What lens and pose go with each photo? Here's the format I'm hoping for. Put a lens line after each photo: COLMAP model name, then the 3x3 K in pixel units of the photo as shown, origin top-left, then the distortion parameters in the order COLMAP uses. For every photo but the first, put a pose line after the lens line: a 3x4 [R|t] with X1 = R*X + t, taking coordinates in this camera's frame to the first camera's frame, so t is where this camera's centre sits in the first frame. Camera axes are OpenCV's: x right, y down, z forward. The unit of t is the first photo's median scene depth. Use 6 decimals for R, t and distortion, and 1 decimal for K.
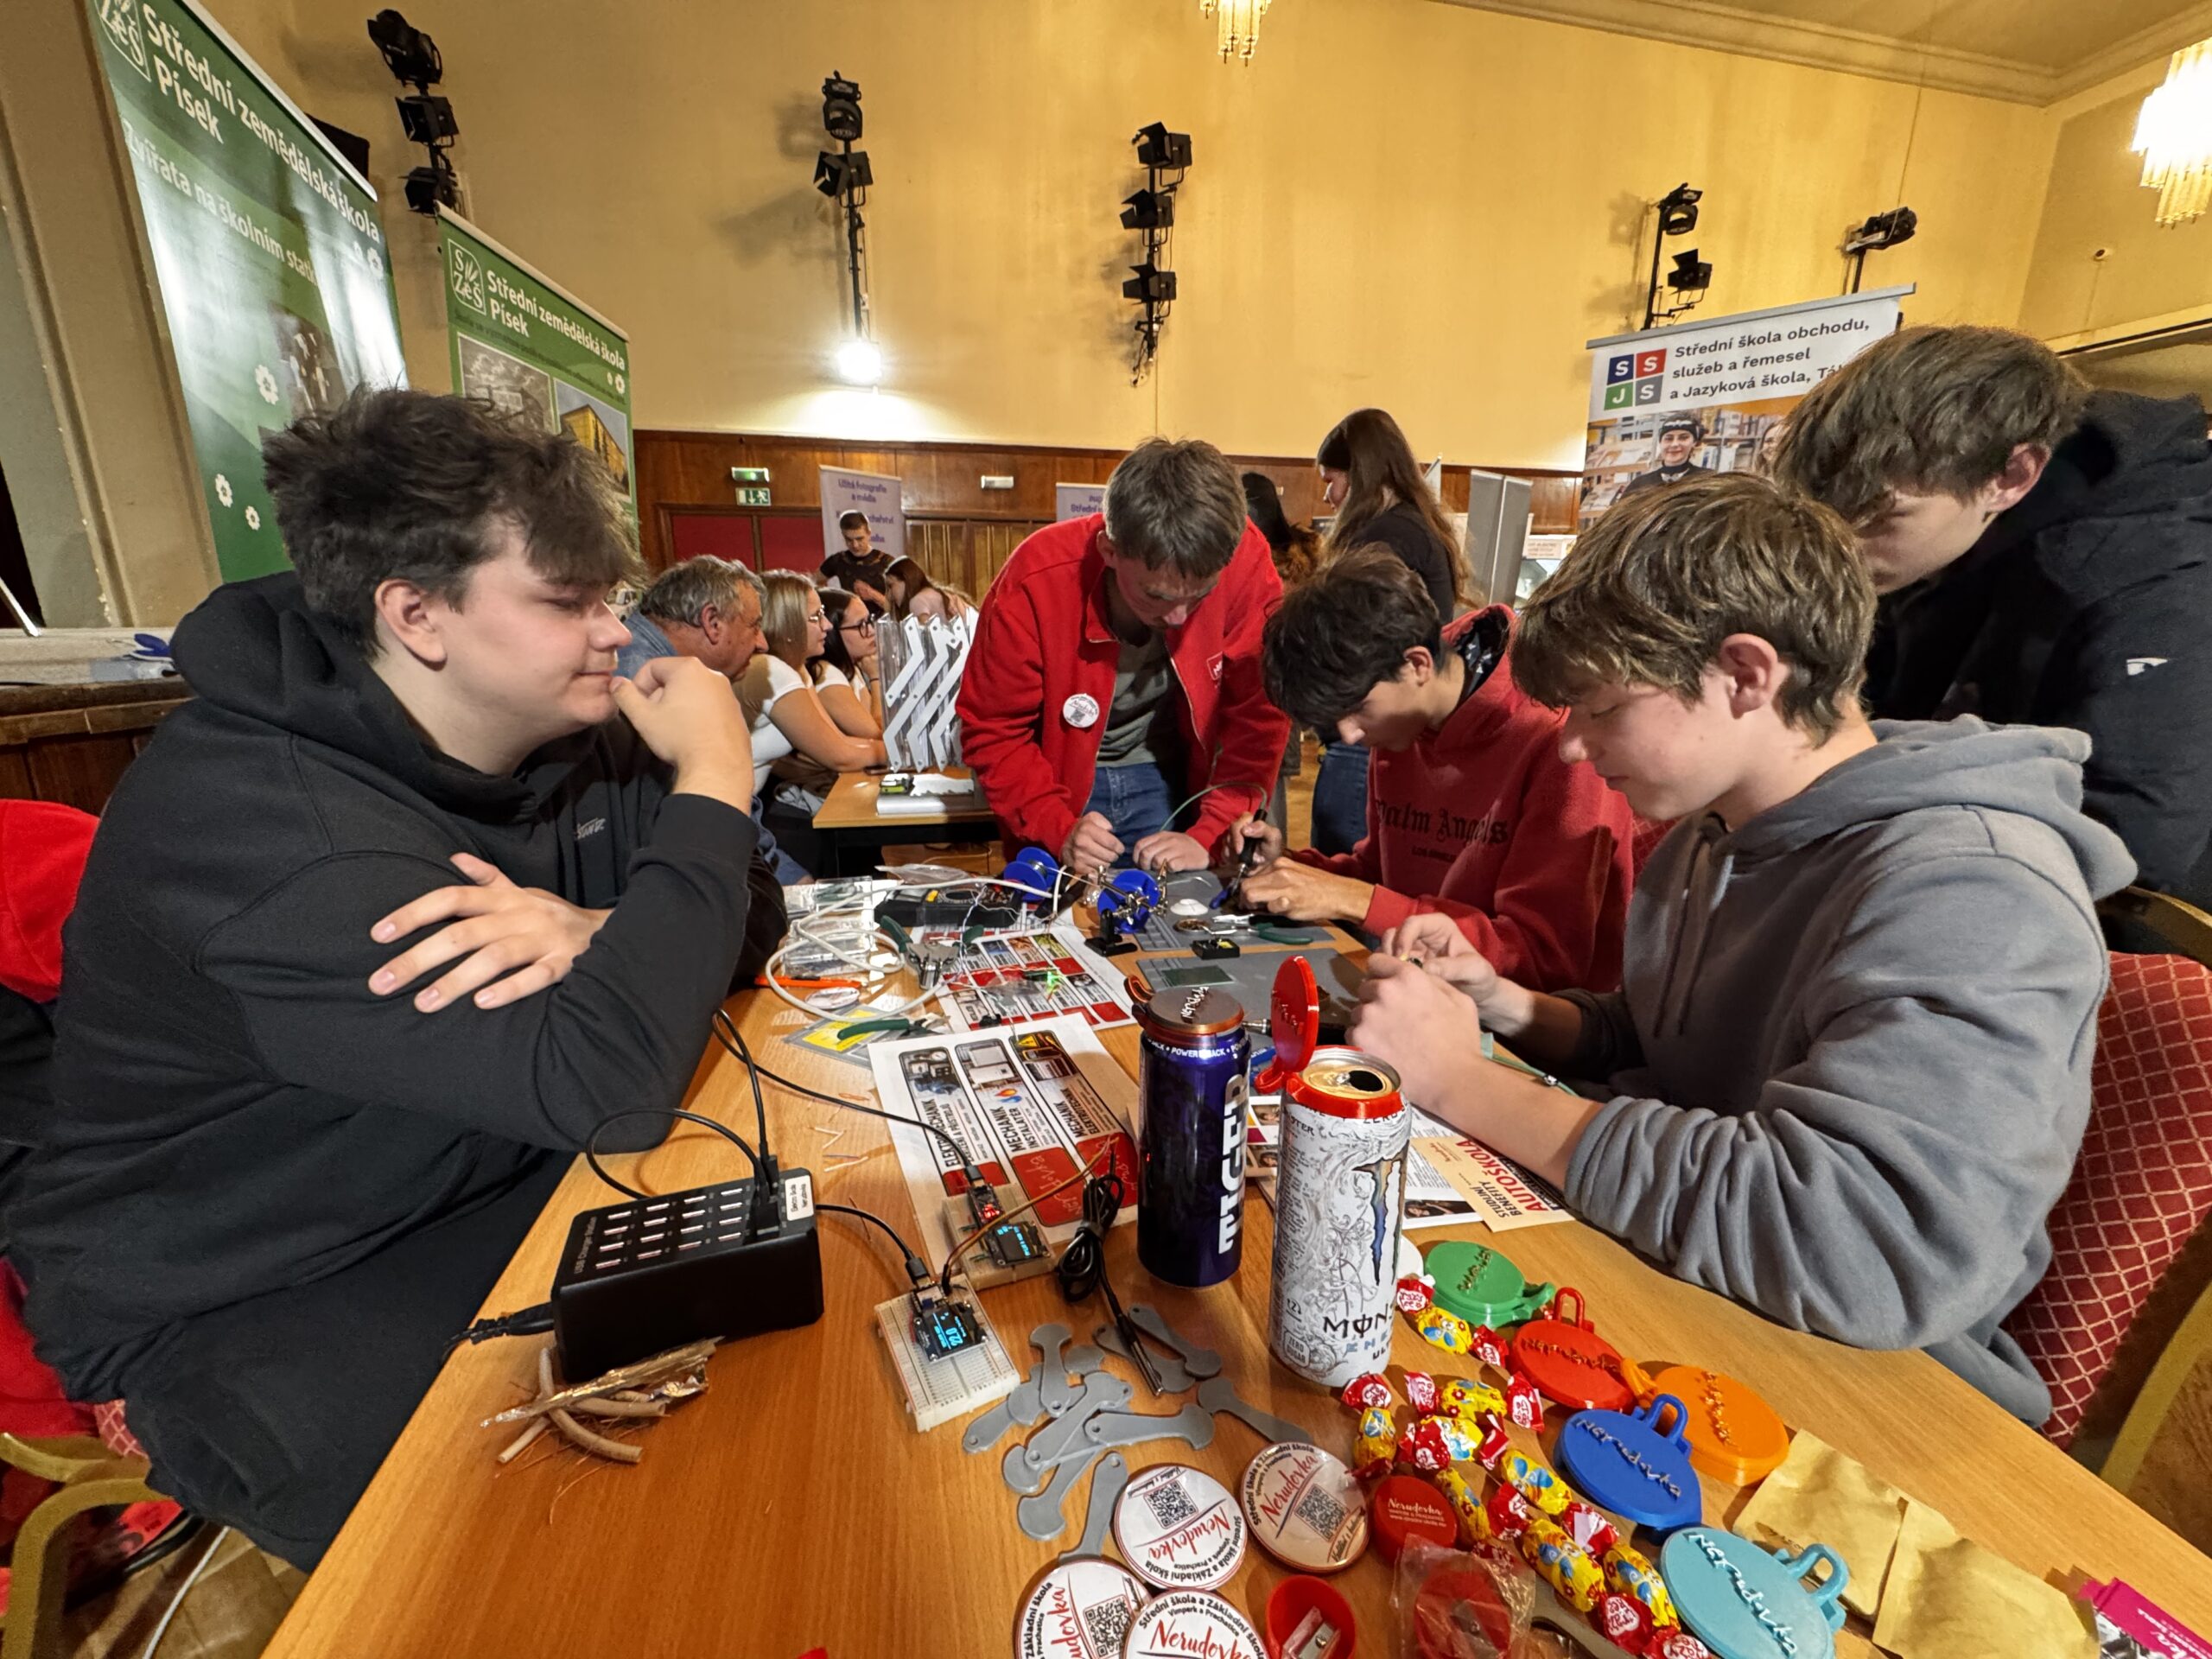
lens RADIAL K [[882.0, 0, 1103.5], [0, 882.0, 830.9], [0, 0, 1]] dist [-0.004569, 0.000503]
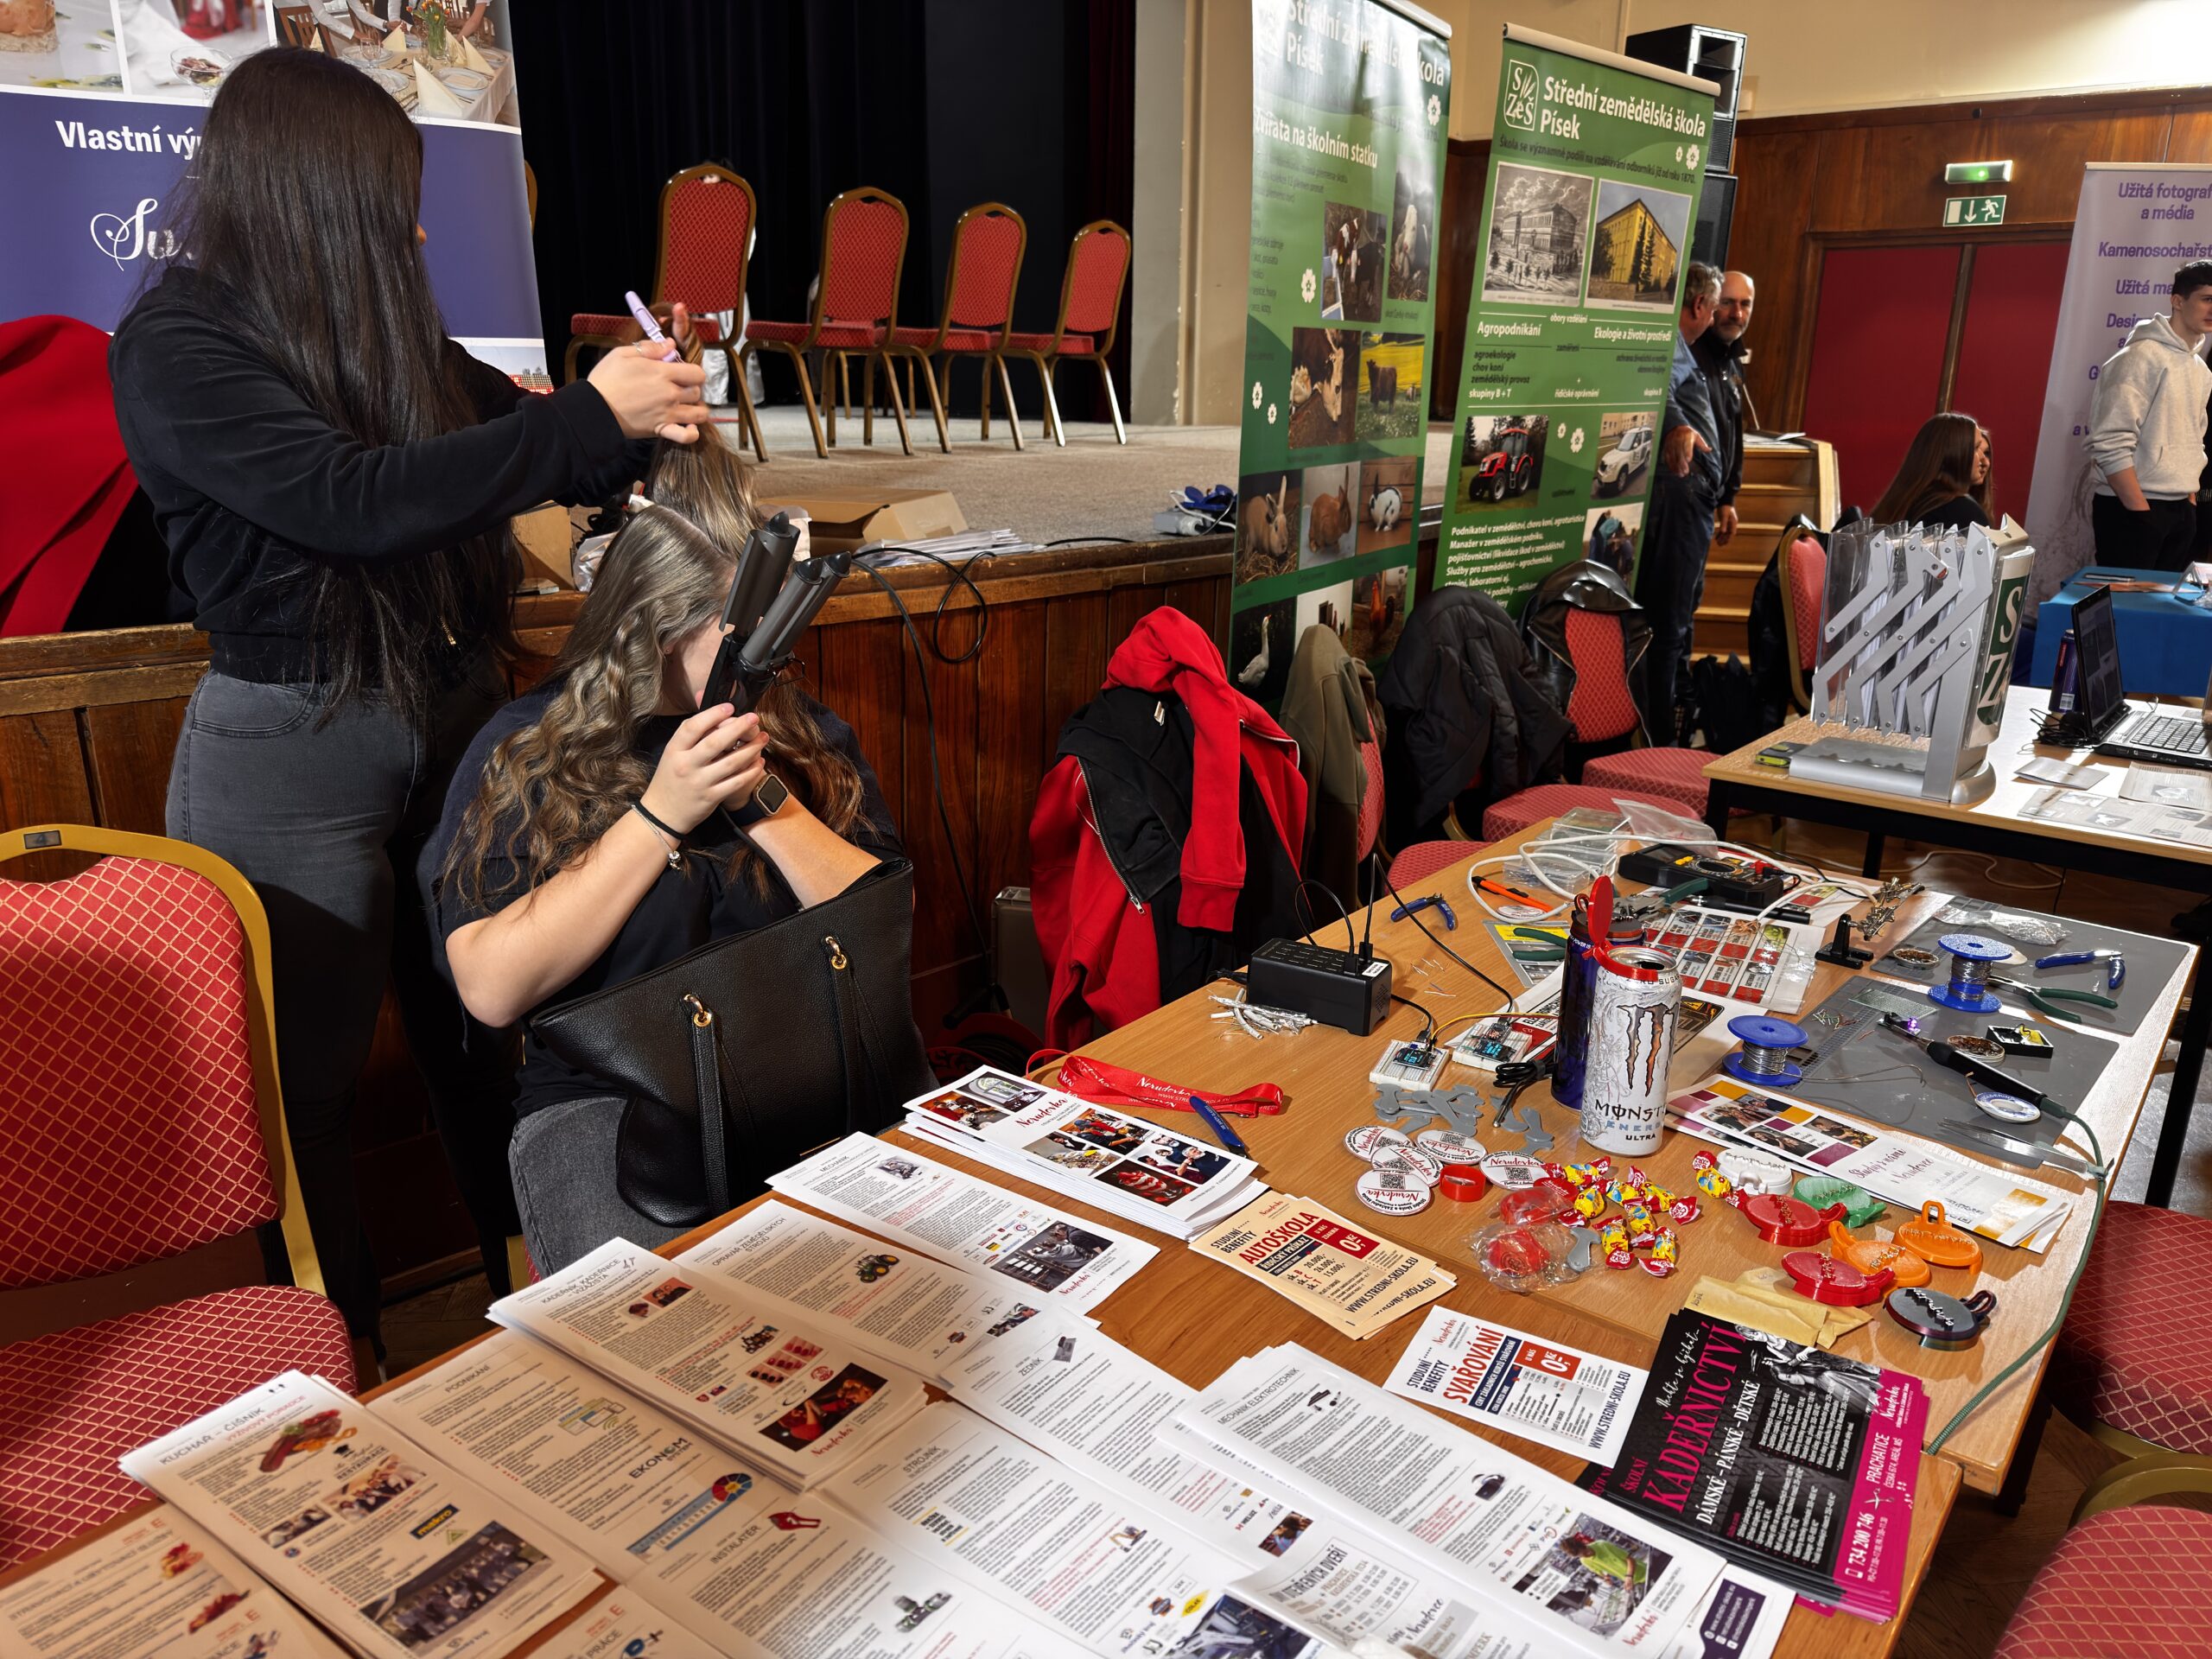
lens RADIAL K [[1551.2, 0, 1103.2], [0, 1551.2, 829.9], [0, 0, 1]] dist [0.012039, 0.003958]
pose [[0.637547, 0.227313, -0.736113, 0.270306], [-0.195808, 0.971915, 0.130540, -0.023551], [0.745113, 0.060912, 0.664151, -0.256018]]
